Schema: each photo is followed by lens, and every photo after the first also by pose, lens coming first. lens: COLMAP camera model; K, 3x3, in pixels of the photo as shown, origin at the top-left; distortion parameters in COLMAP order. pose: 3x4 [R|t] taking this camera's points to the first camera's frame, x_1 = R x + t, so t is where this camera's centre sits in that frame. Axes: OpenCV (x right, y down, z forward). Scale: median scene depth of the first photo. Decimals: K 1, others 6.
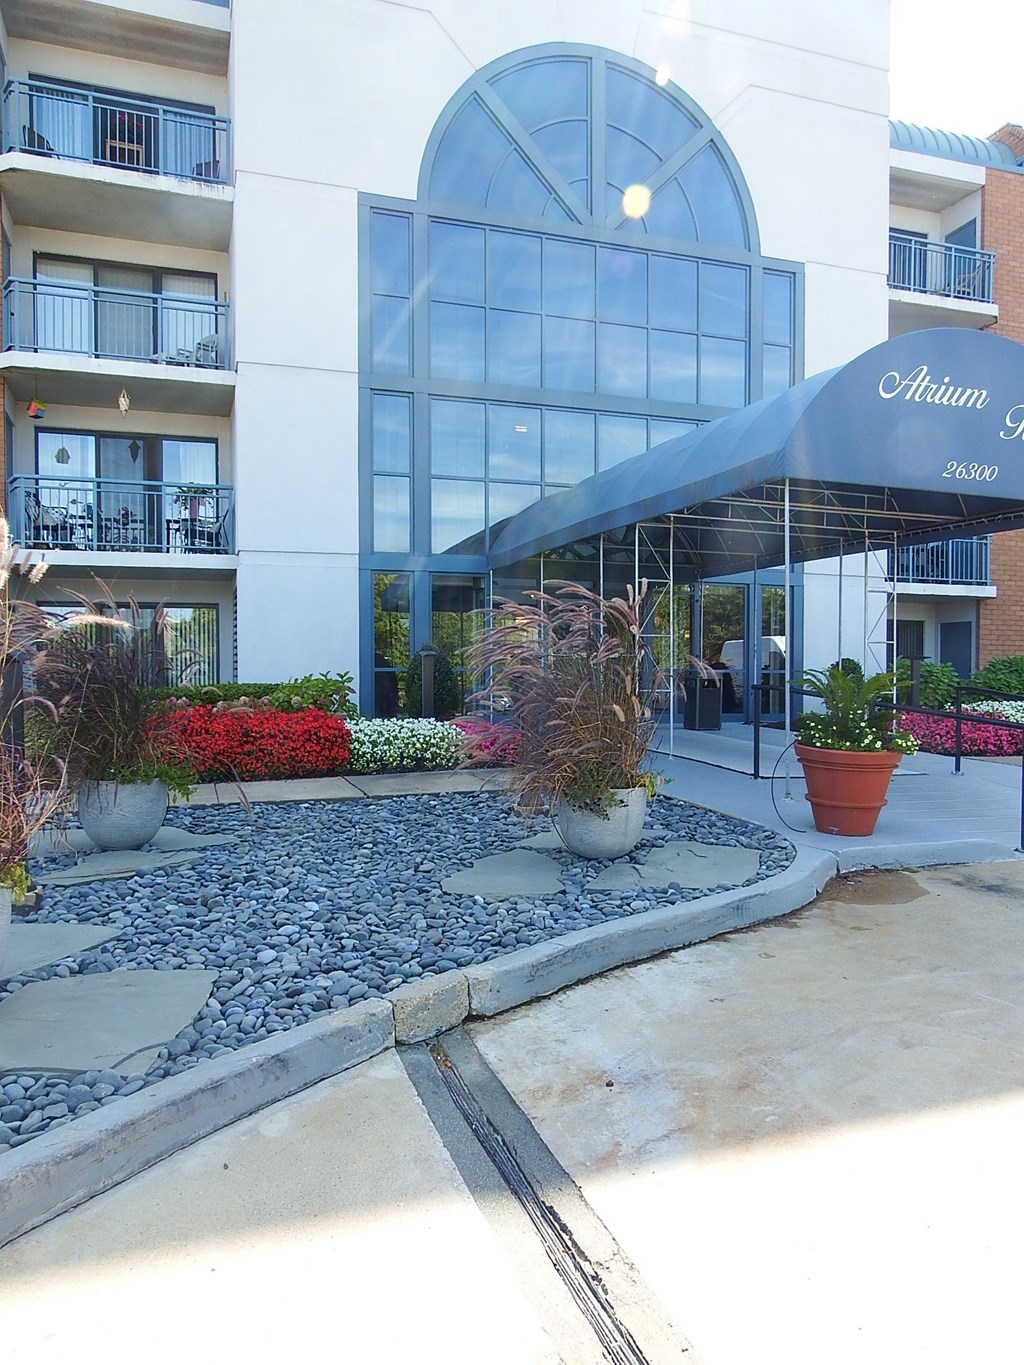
lens RADIAL K [[970.8, 0, 508.9], [0, 970.8, 688.9], [0, 0, 1]] dist [-0.006411, -0.003112]
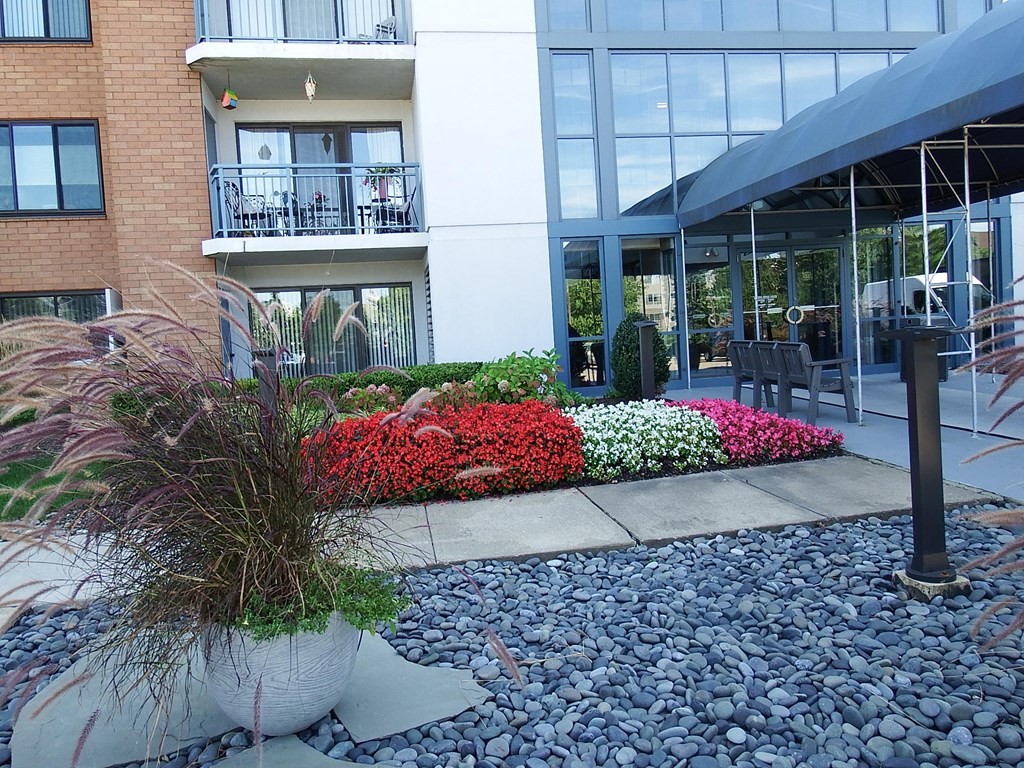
lens RADIAL K [[766.3, 0, 512.0], [0, 766.3, 384.0], [0, 0, 1]] dist [0.046328, -0.000769]
pose [[0.985860, -0.038027, -0.163200, -0.096154], [0.047086, 0.997536, 0.052002, -0.024806], [0.160820, -0.058951, 0.985222, 0.305604]]
